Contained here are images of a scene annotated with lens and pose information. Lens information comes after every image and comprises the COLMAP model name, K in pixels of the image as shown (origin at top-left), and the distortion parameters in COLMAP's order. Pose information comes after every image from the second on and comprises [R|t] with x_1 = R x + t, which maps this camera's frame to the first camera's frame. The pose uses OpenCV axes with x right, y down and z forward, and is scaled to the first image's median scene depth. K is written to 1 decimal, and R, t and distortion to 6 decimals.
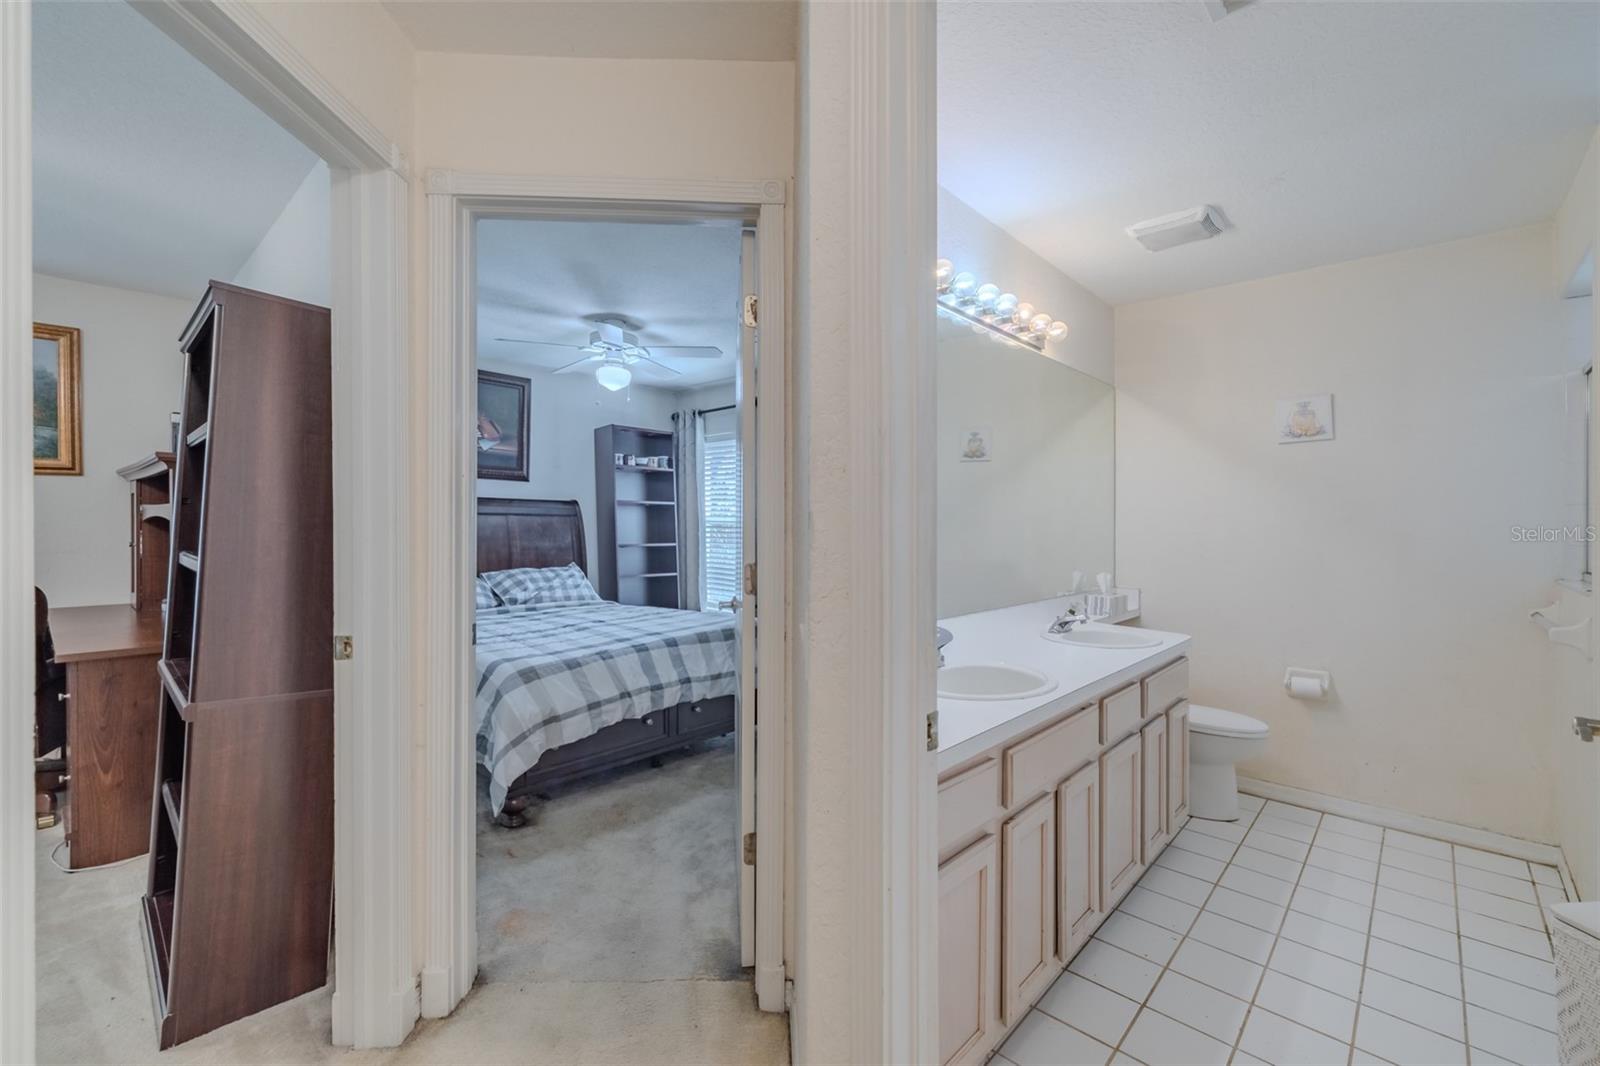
lens RADIAL K [[678.6, 0, 802.4], [0, 678.6, 538.3], [0, 0, 1]] dist [-0.001354, -0.004163]
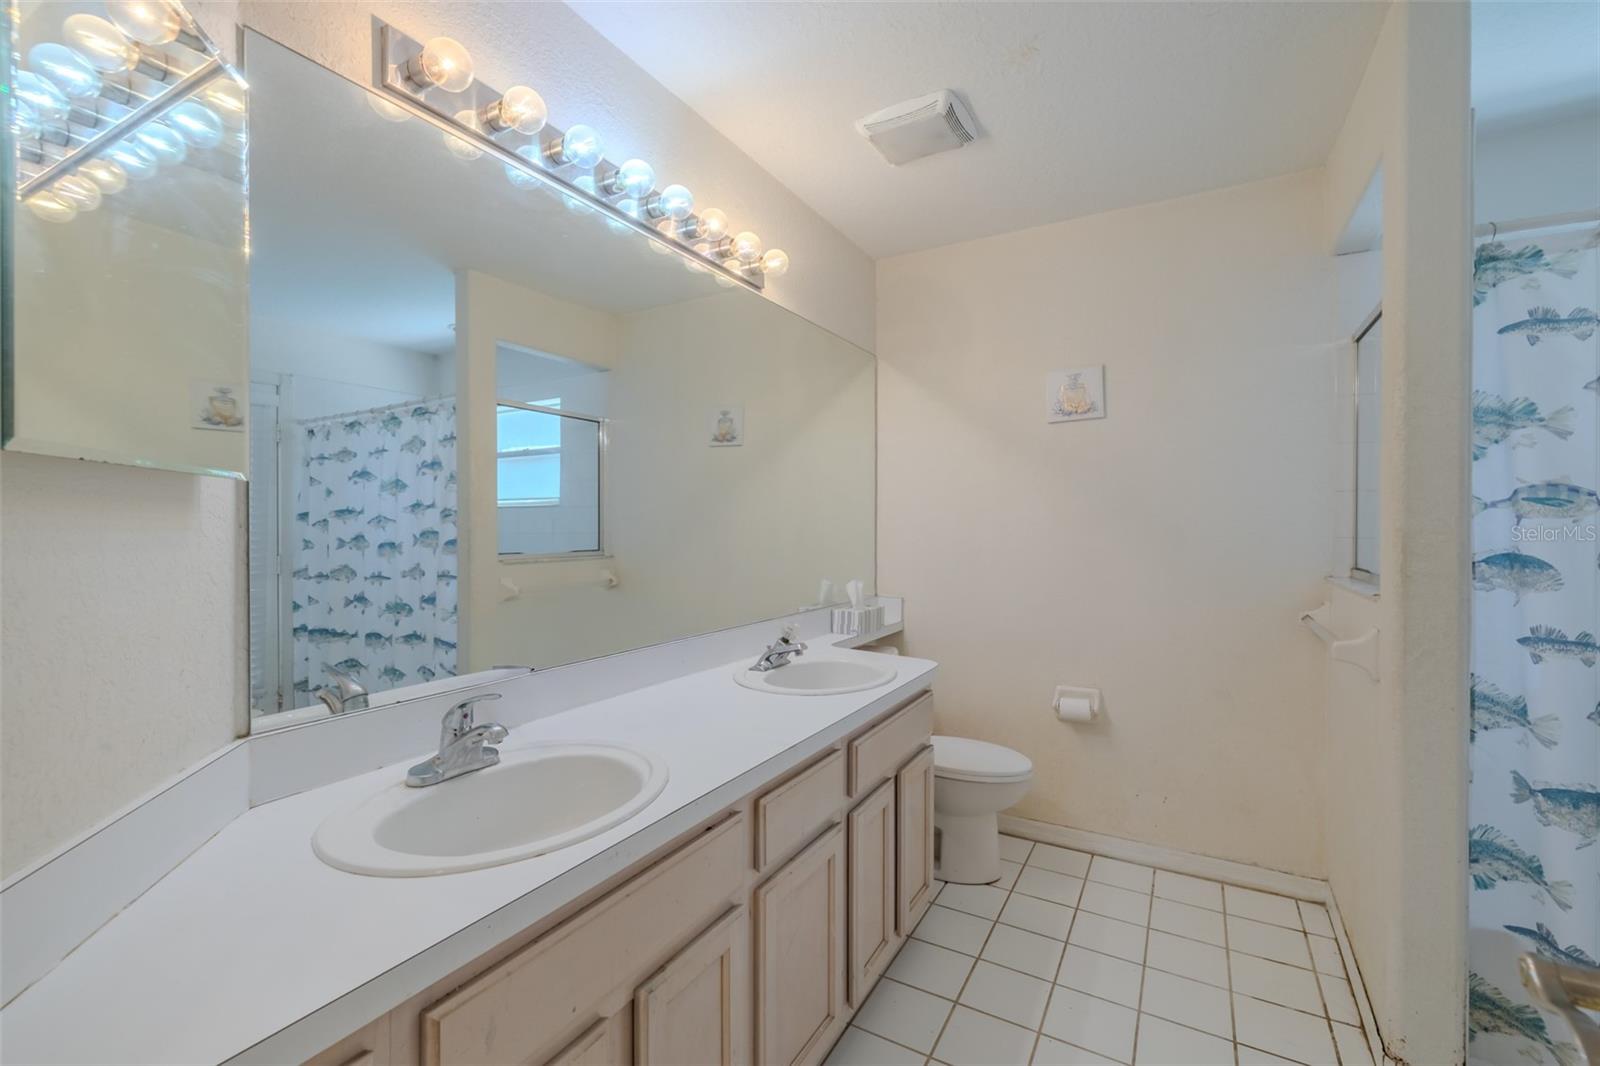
lens RADIAL K [[678.6, 0, 808.3], [0, 678.6, 563.6], [0, 0, 1]] dist [-0.001354, -0.004163]
pose [[0.974580, -0.028116, 0.222269, 0.230926], [0.019959, 0.999045, 0.038863, -0.002355], [-0.223150, -0.033439, 0.974210, 0.249680]]
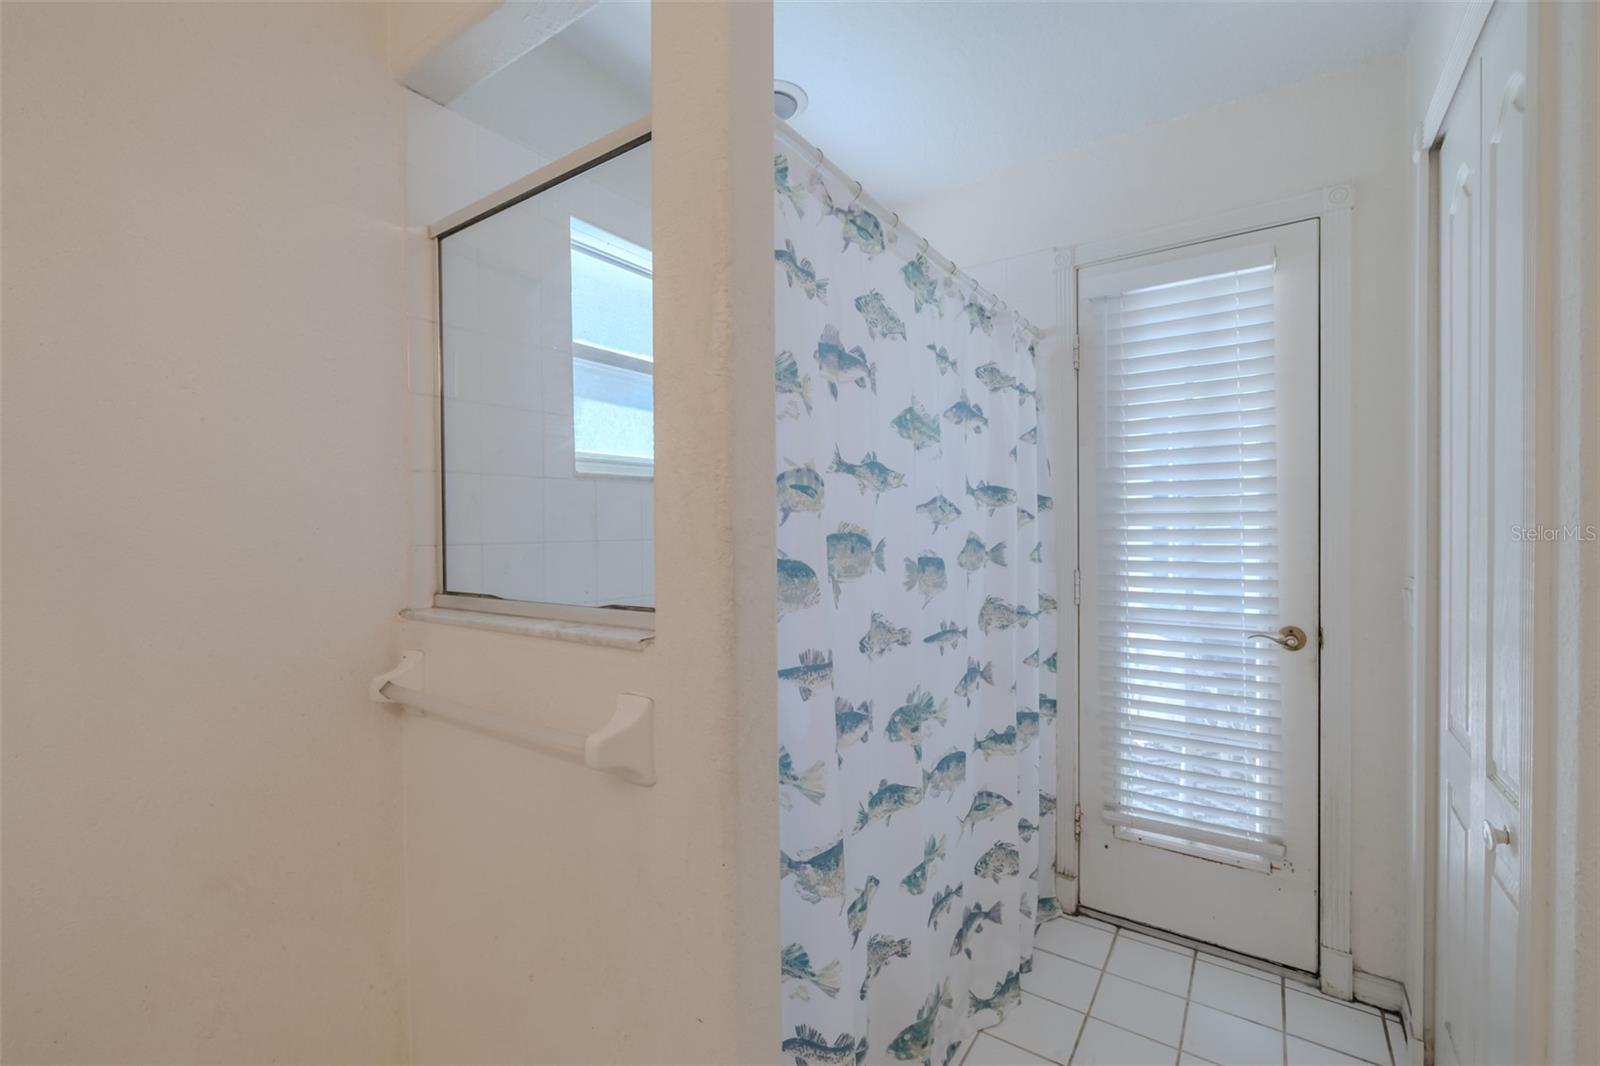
lens RADIAL K [[678.6, 0, 797.7], [0, 678.6, 519.9], [0, 0, 1]] dist [-0.001354, -0.004163]
pose [[-0.135810, -0.007855, 0.990704, 0.467560], [0.027075, 0.999566, 0.011636, -0.005595], [-0.990365, 0.028403, -0.135539, 0.641959]]
